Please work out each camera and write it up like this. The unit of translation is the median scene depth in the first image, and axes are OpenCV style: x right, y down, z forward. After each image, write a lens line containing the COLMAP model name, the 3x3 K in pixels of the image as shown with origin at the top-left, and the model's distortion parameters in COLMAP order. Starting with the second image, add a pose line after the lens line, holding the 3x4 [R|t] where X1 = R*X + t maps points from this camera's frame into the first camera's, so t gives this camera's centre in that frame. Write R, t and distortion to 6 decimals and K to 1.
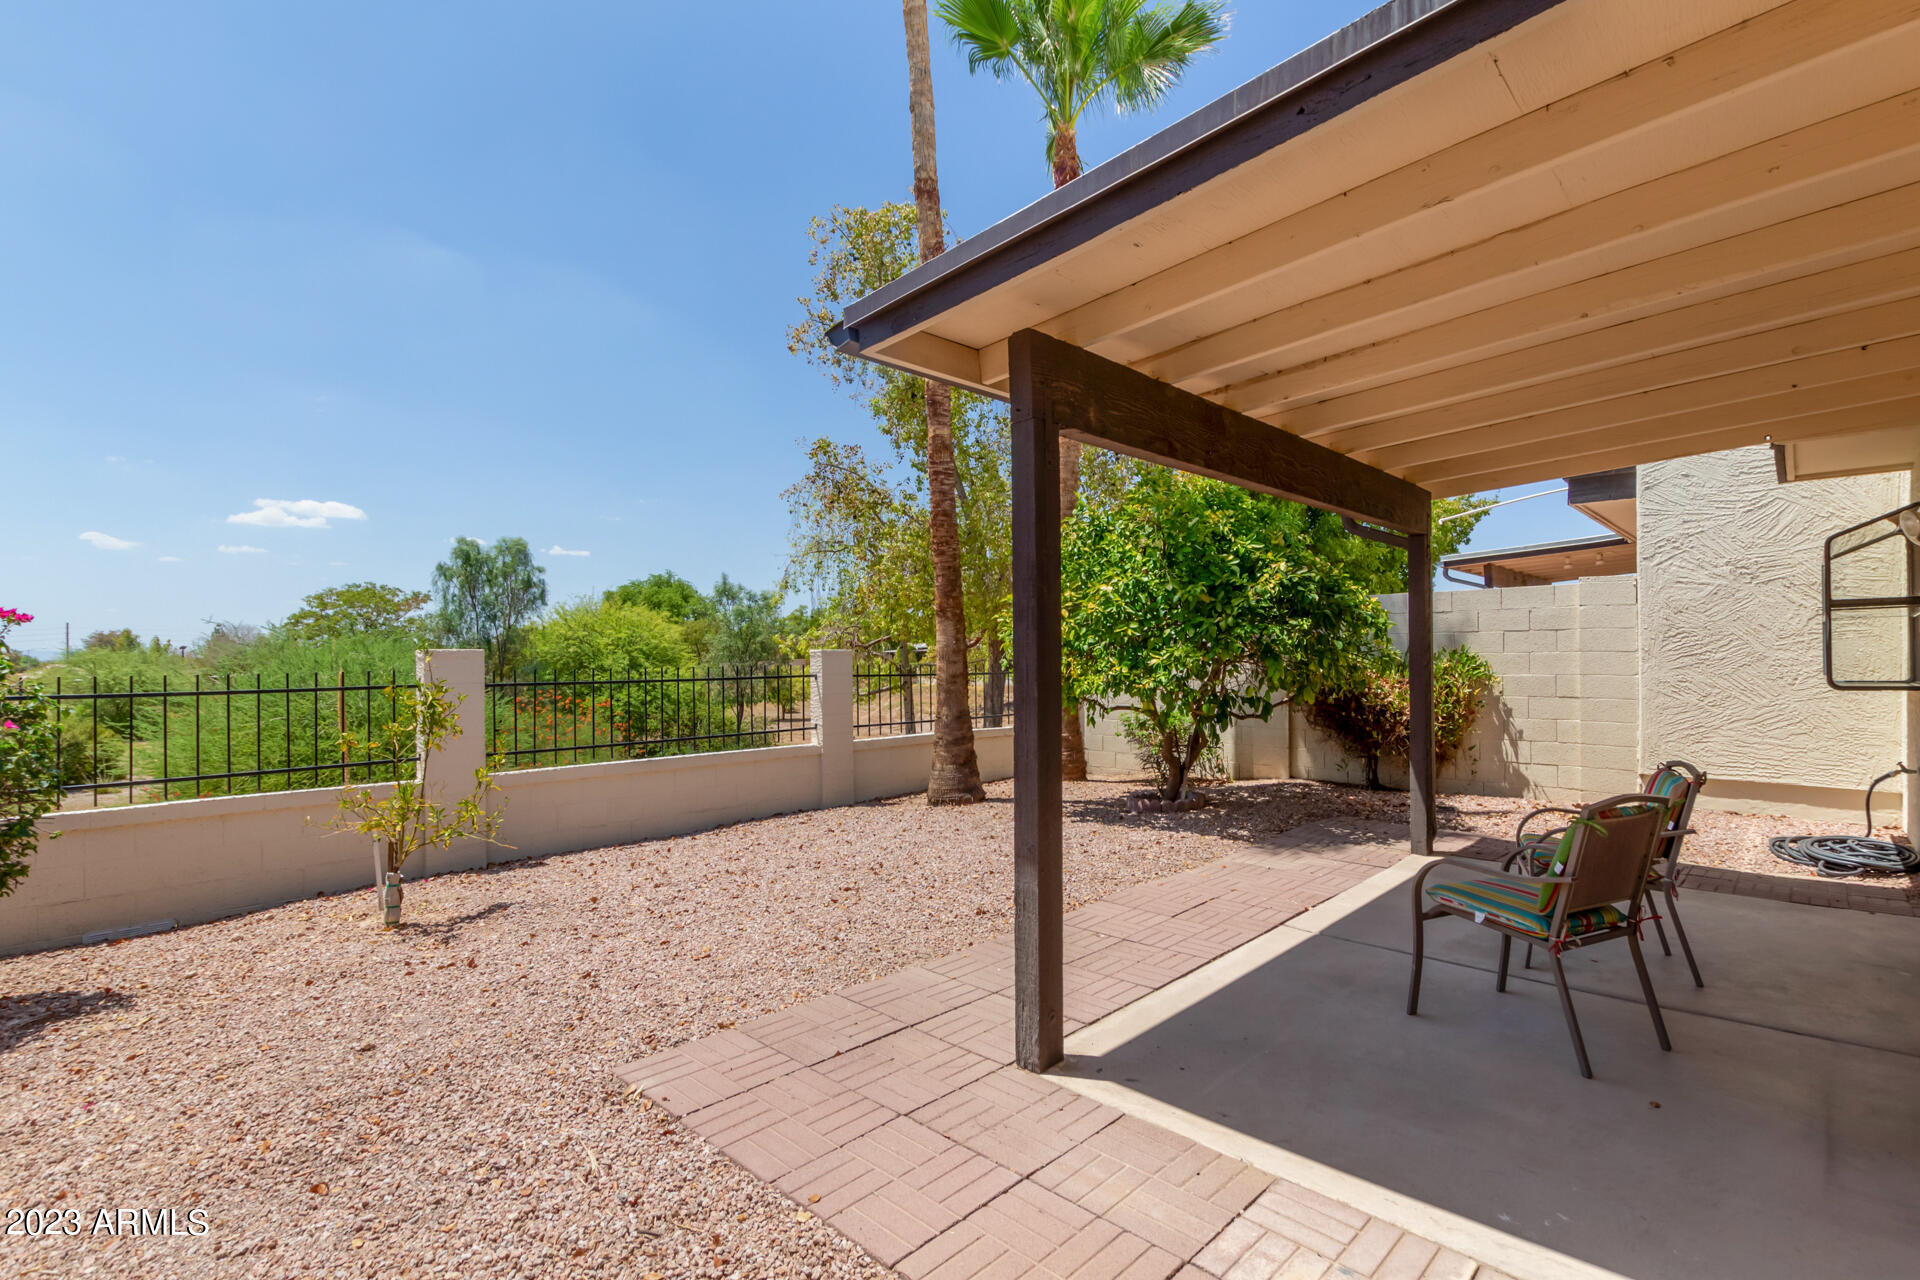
lens RADIAL K [[877.5, 0, 975.6], [0, 877.5, 643.5], [0, 0, 1]] dist [-0.000725, -0.000805]
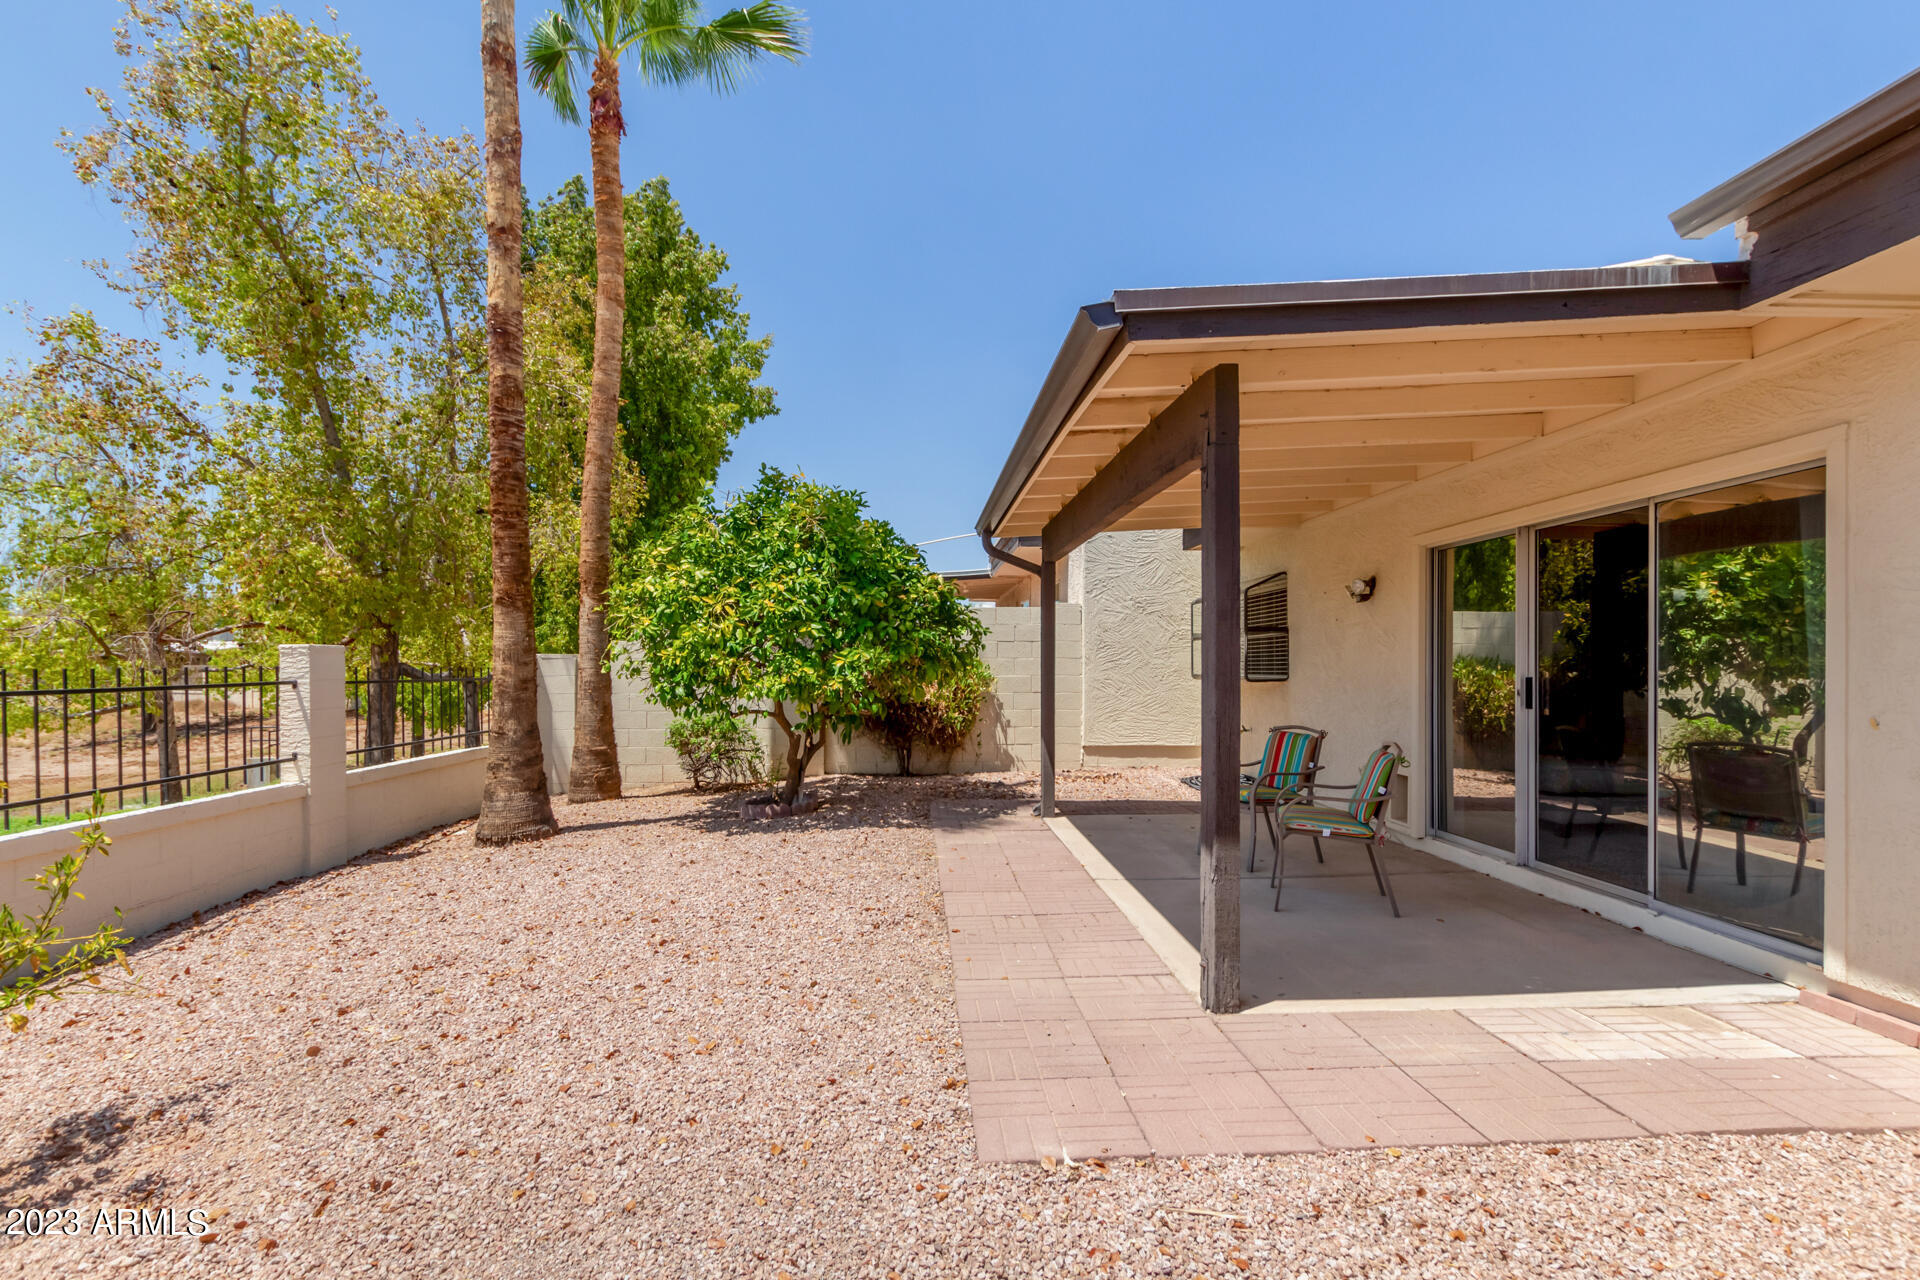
lens RADIAL K [[877.5, 0, 967.0], [0, 877.5, 658.0], [0, 0, 1]] dist [-0.000725, -0.000805]
pose [[0.681653, 0.010878, 0.731595, -0.340585], [-0.015750, 0.999876, -0.000192, 0.009808], [-0.731506, -0.011392, 0.681739, 0.159793]]
